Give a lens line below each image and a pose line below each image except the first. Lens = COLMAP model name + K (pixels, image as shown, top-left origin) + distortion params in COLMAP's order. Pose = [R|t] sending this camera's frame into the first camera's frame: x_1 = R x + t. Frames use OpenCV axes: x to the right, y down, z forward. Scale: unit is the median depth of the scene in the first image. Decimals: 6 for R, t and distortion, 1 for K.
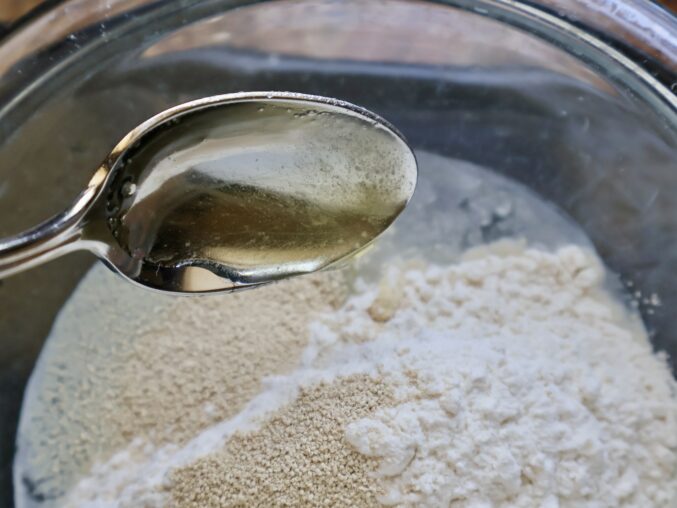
lens RADIAL K [[1130.7, 0, 337.8], [0, 1130.7, 255.1], [0, 0, 1]] dist [0.023604, 0.000000]
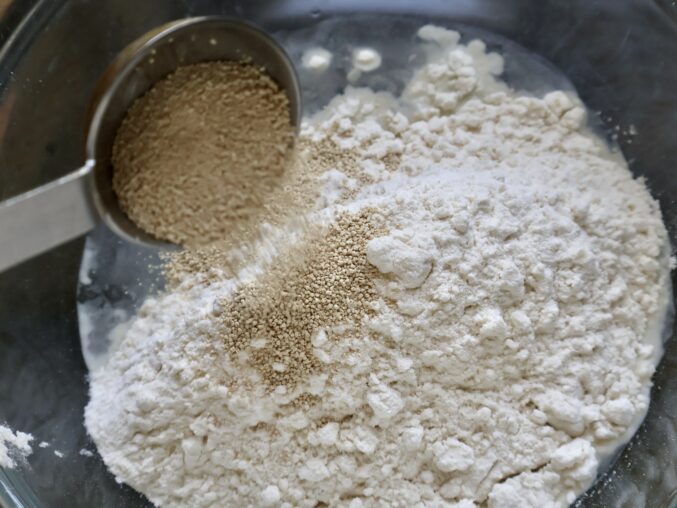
lens RADIAL K [[1130.7, 0, 338.8], [0, 1130.7, 253.1], [0, 0, 1]] dist [0.023604, 0.000000]
pose [[0.997867, -0.062268, 0.019616, -0.044998], [0.061640, 0.997613, 0.031135, 0.112484], [-0.021508, -0.029859, 0.999323, -0.135625]]
